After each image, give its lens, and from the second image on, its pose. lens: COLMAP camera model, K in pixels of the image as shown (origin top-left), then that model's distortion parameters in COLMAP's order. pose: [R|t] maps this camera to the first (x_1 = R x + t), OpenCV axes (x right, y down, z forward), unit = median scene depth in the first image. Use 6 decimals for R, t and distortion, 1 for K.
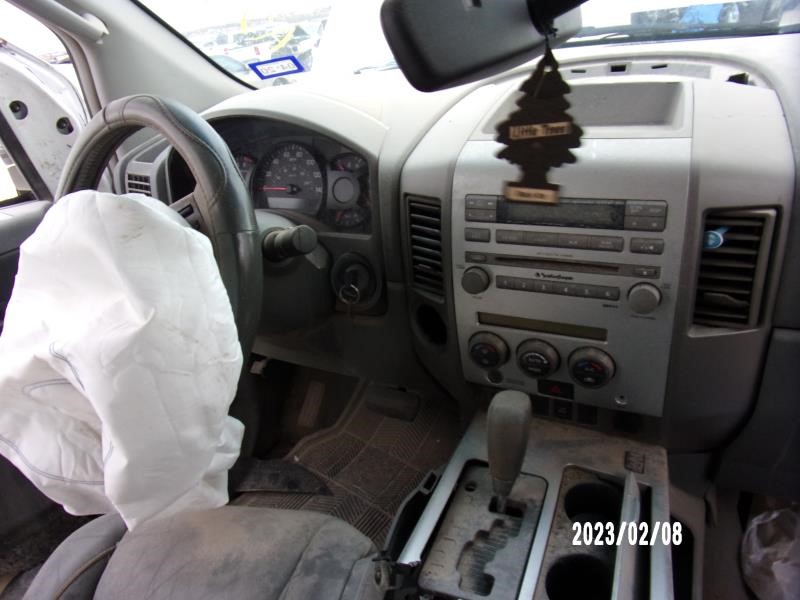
lens RADIAL K [[597.4, 0, 400.0], [0, 597.4, 300.0], [0, 0, 1]] dist [0.002899, 0.002308]
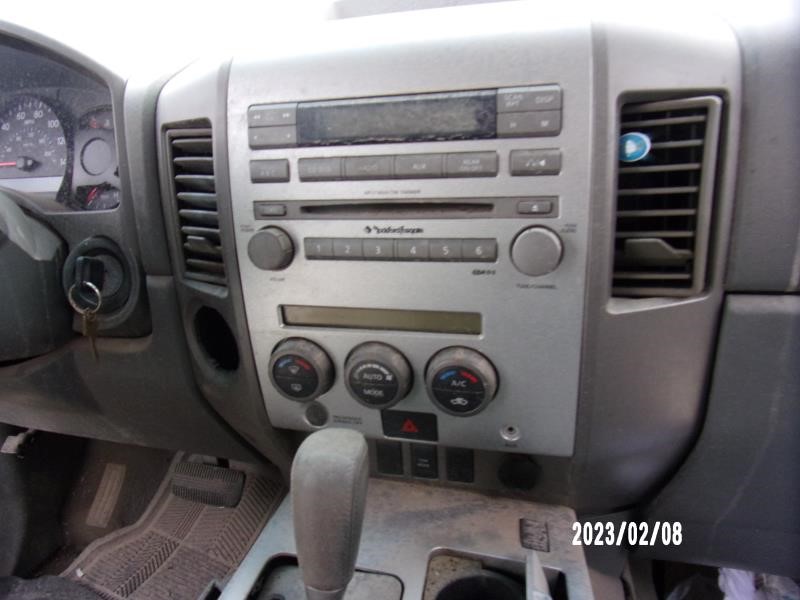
lens RADIAL K [[588.5, 0, 383.5], [0, 588.5, 298.2], [0, 0, 1]] dist [-0.029885, -0.002841]
pose [[0.982158, -0.016974, 0.187290, 0.125049], [0.044803, 0.988362, -0.145374, 0.109281], [-0.182643, 0.151171, 0.971488, 0.399976]]
